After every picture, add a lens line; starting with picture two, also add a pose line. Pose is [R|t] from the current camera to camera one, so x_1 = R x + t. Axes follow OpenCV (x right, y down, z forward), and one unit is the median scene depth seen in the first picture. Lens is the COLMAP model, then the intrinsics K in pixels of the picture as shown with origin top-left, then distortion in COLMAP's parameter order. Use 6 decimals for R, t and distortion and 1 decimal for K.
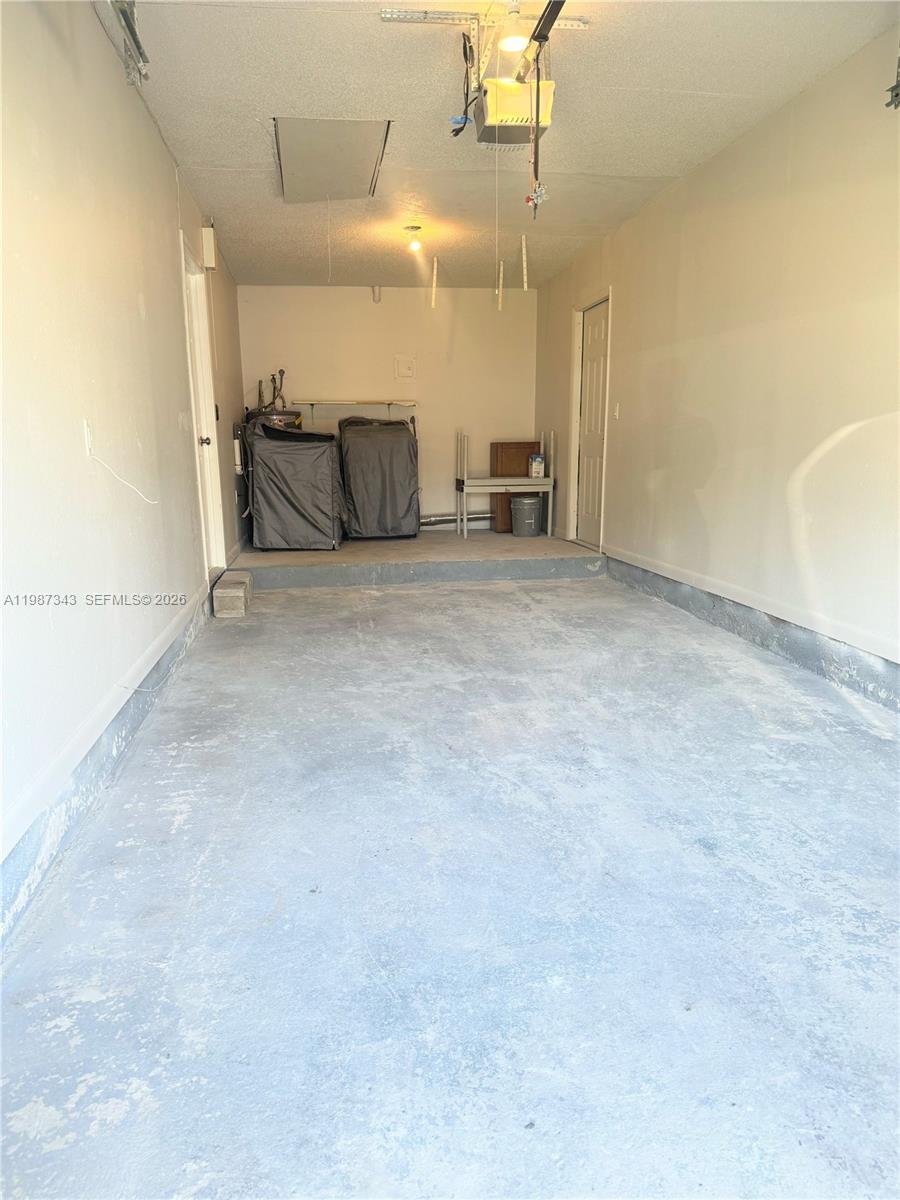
lens RADIAL K [[850.6, 0, 447.8], [0, 850.6, 601.7], [0, 0, 1]] dist [-0.006724, 0.007020]
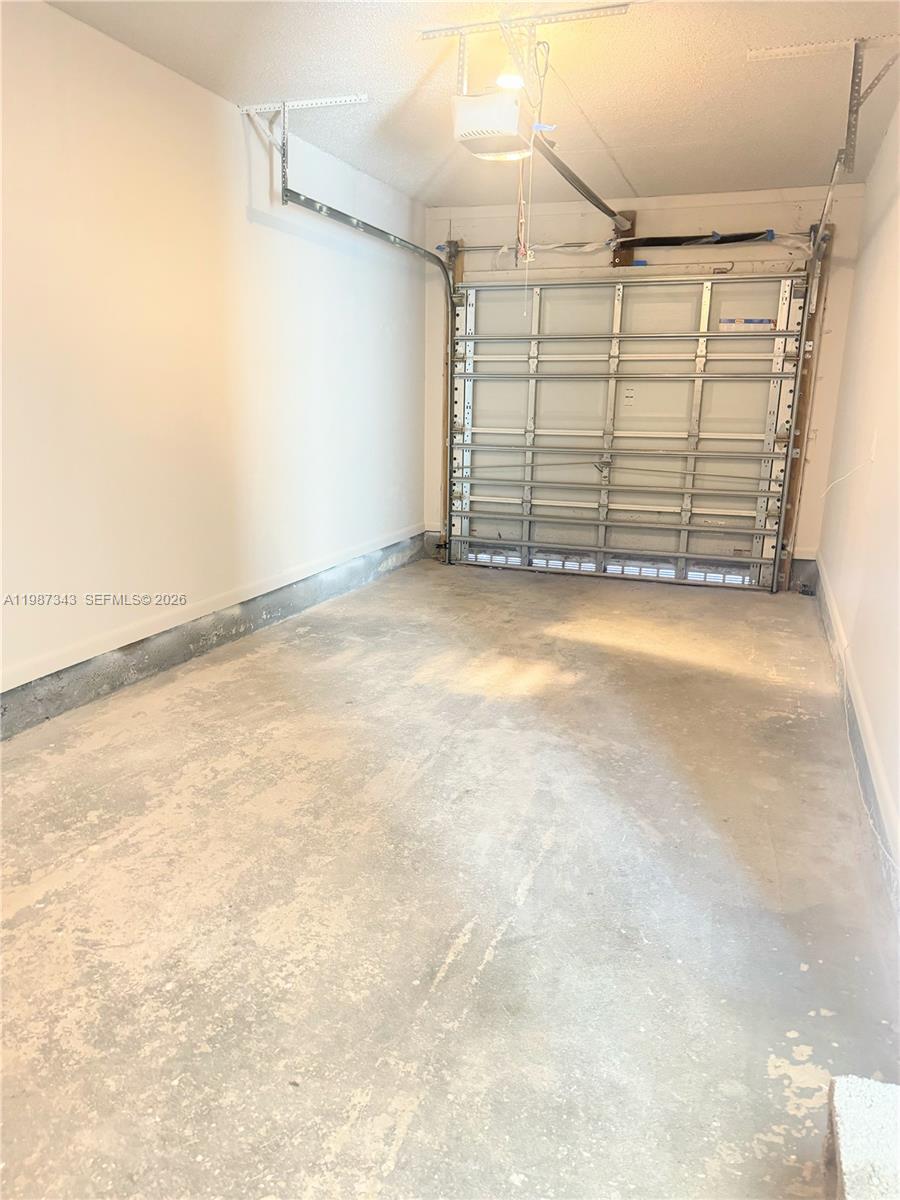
lens RADIAL K [[850.6, 0, 448.5], [0, 850.6, 600.5], [0, 0, 1]] dist [-0.006724, 0.007020]
pose [[-0.879280, -0.105291, 0.464521, -0.353844], [0.090012, 0.920955, 0.379130, -0.376025], [-0.467722, 0.375174, -0.800300, 1.759671]]
